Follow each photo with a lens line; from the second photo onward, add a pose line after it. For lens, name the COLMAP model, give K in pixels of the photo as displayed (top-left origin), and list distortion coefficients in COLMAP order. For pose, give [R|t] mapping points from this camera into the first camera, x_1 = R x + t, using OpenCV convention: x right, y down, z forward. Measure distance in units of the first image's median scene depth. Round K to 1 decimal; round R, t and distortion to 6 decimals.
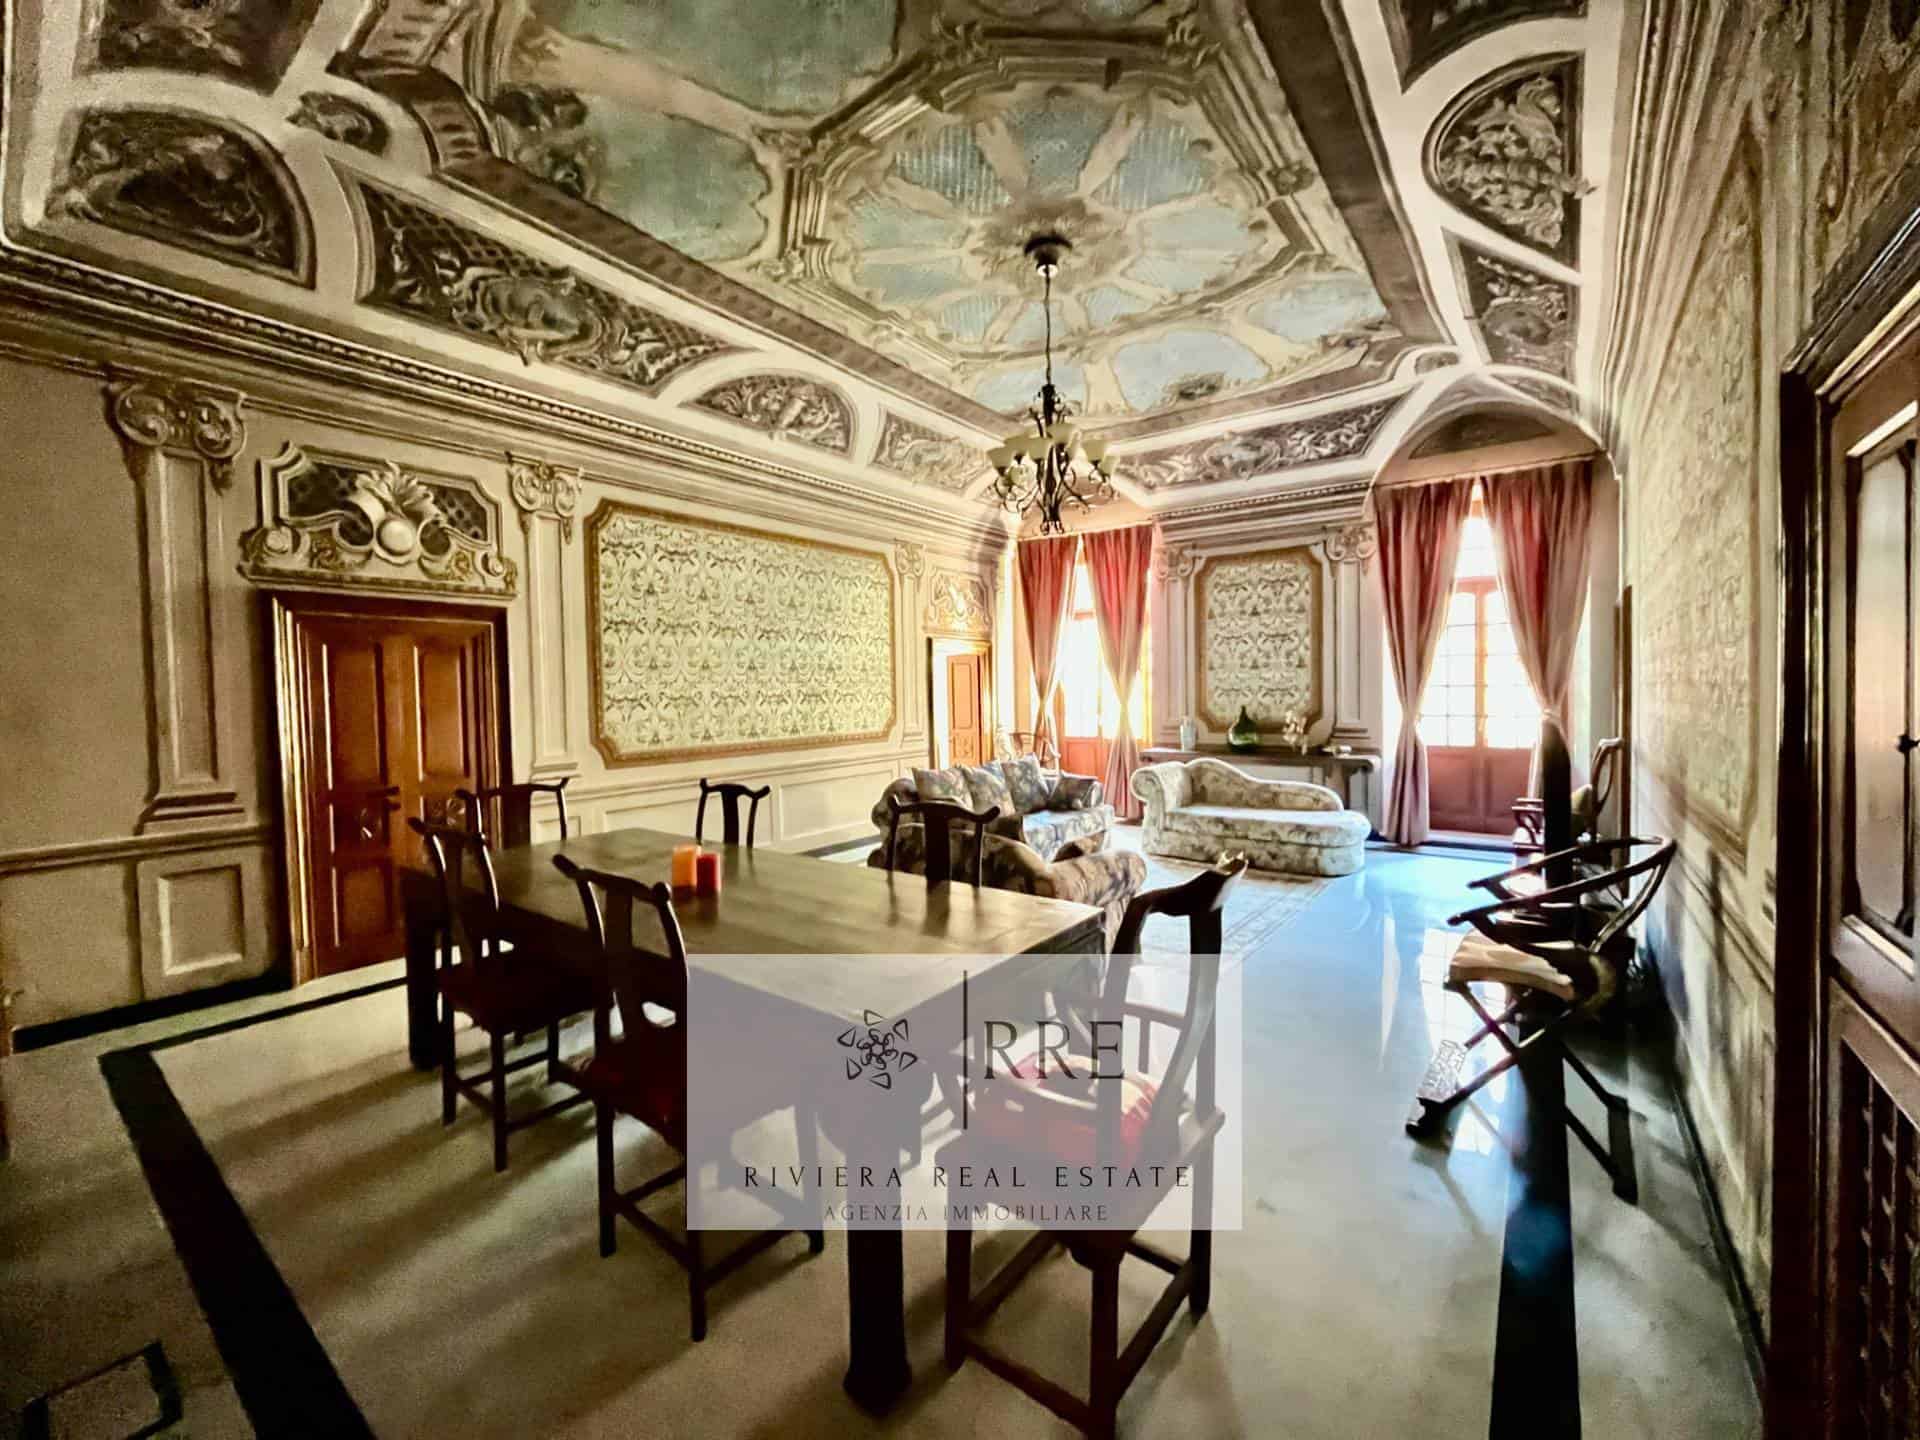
lens RADIAL K [[776.7, 0, 953.8], [0, 776.7, 713.8], [0, 0, 1]] dist [-0.001340, -0.000056]
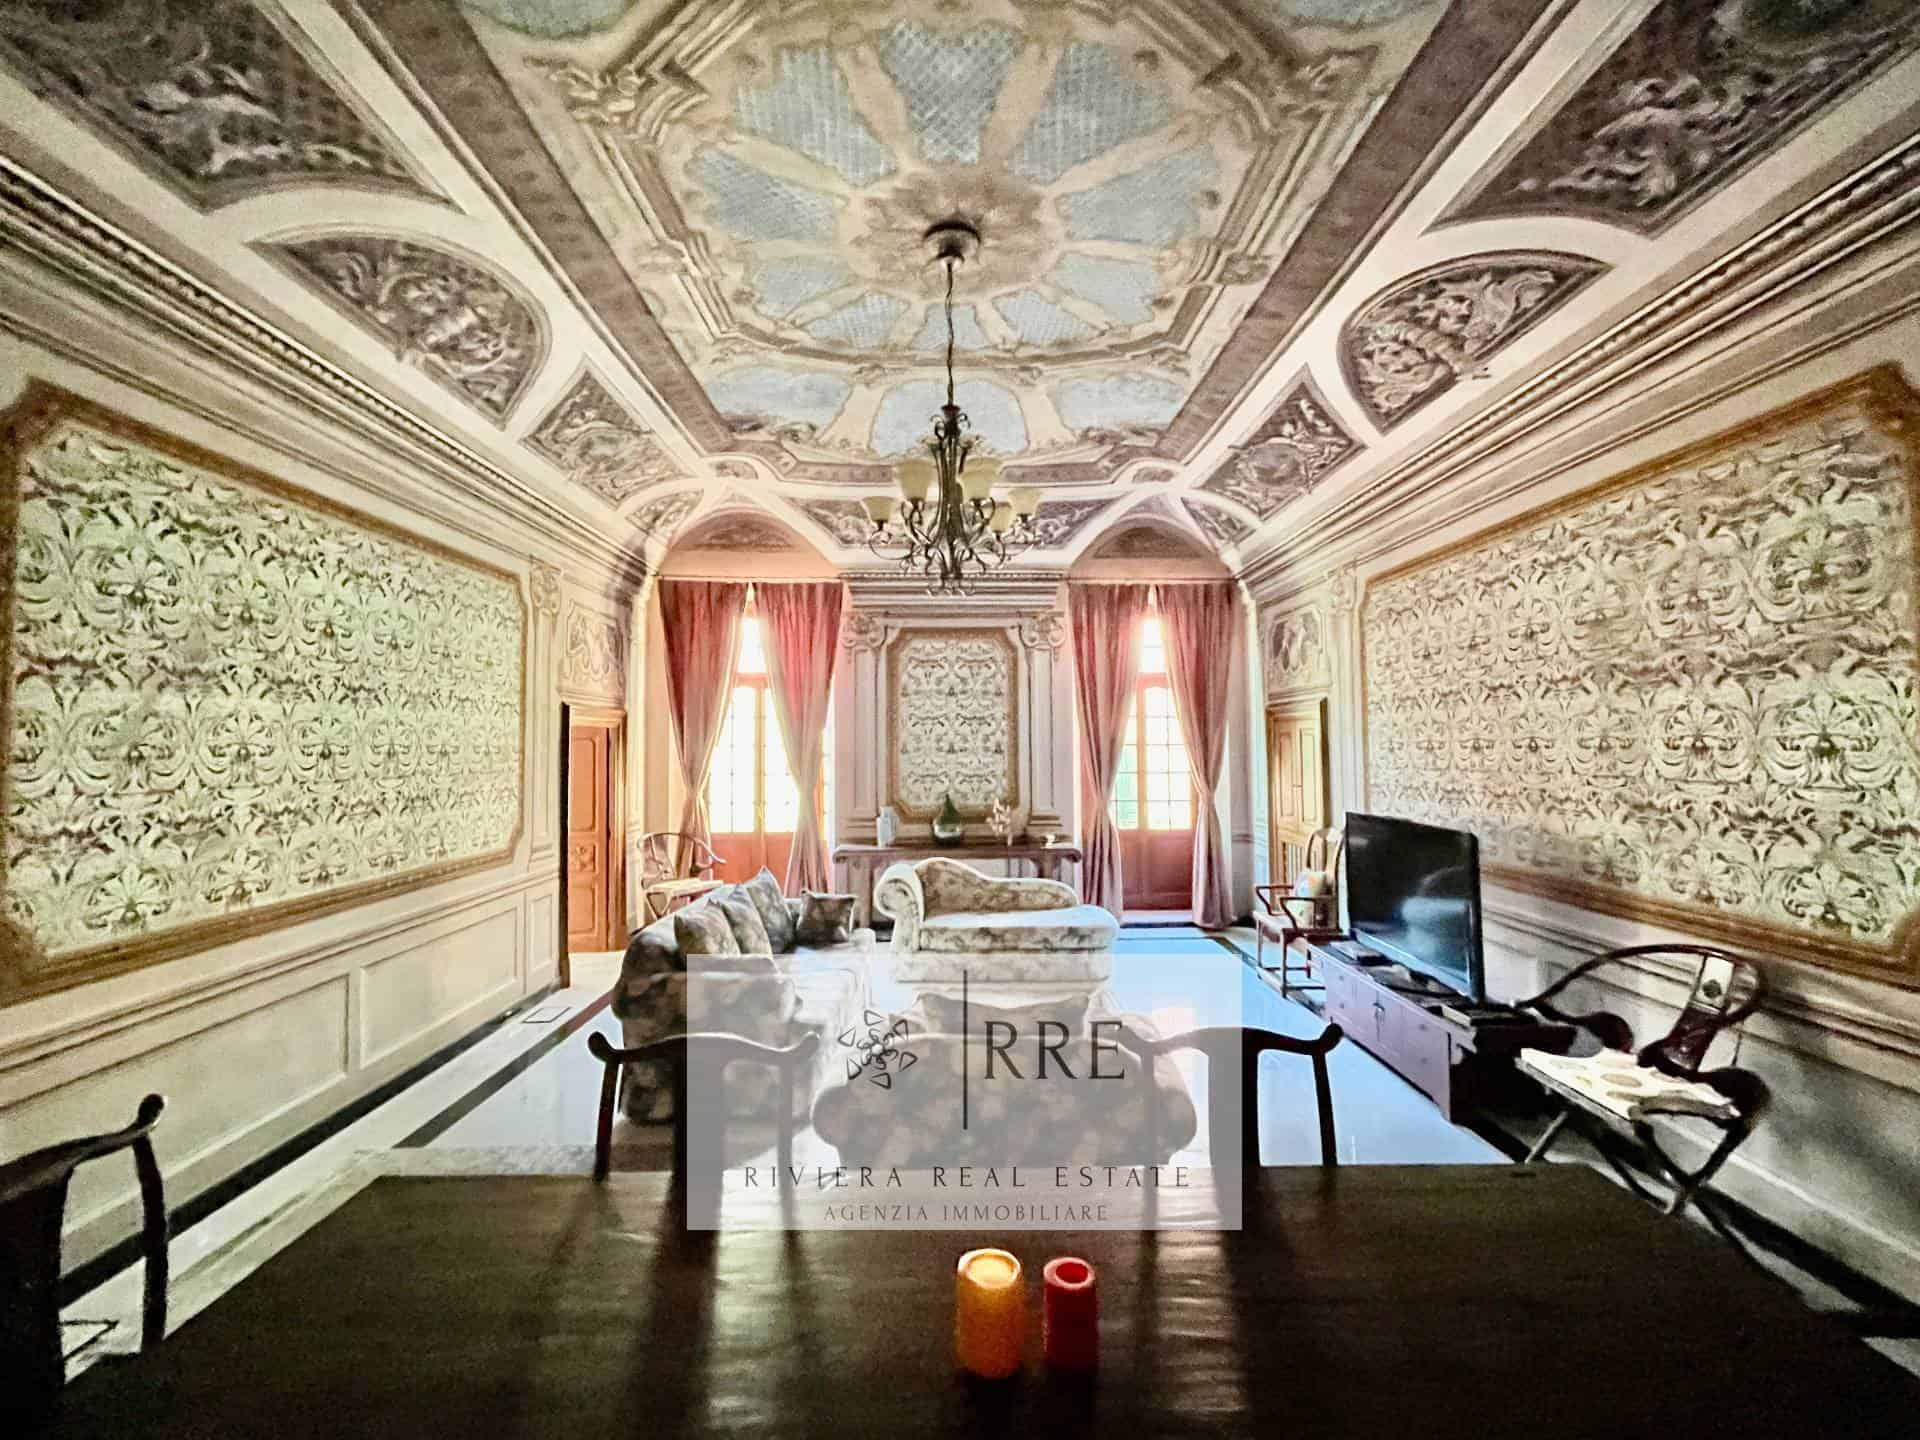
lens RADIAL K [[834.0, 0, 962.7], [0, 834.0, 711.8], [0, 0, 1]] dist [-0.002016, 0.000355]
pose [[0.782292, 0.038003, 0.621751, -0.275690], [0.010524, 0.997188, -0.074192, -0.041489], [-0.622823, 0.064583, 0.779693, 0.266542]]
